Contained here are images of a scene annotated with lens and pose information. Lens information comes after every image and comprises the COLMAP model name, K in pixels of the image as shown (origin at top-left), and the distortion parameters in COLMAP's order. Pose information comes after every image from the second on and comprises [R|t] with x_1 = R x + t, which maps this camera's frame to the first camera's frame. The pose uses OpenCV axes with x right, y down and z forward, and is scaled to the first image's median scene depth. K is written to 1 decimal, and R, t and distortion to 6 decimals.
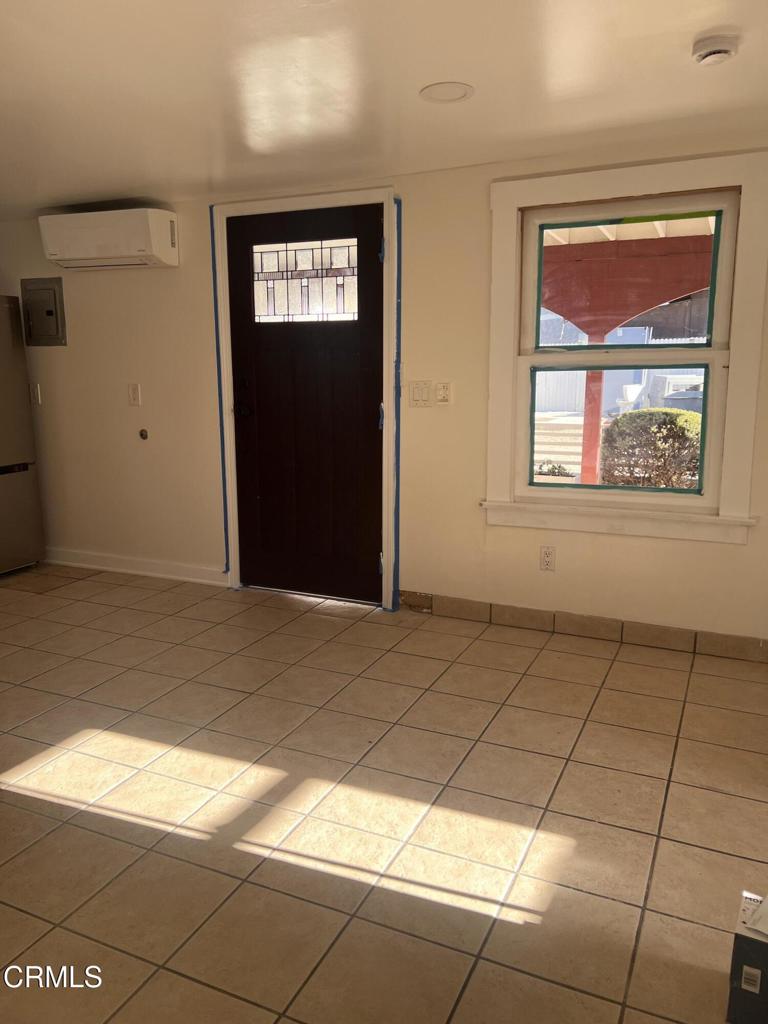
lens RADIAL K [[764.8, 0, 387.9], [0, 764.8, 515.1], [0, 0, 1]] dist [0.096870, -0.196622]
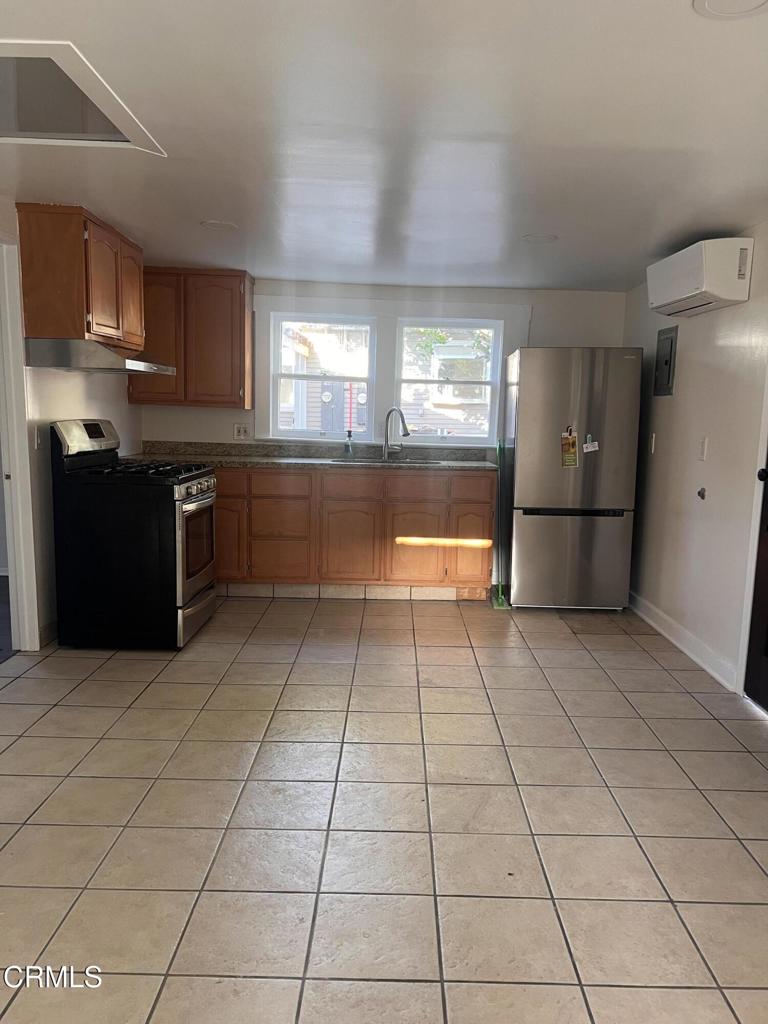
lens RADIAL K [[764.8, 0, 387.9], [0, 764.8, 515.1], [0, 0, 1]] dist [0.096870, -0.196622]
pose [[0.402565, 0.138386, -0.904871, 0.398191], [-0.209479, 0.976202, 0.056101, -0.063199], [0.891101, 0.166967, 0.421974, 0.360938]]
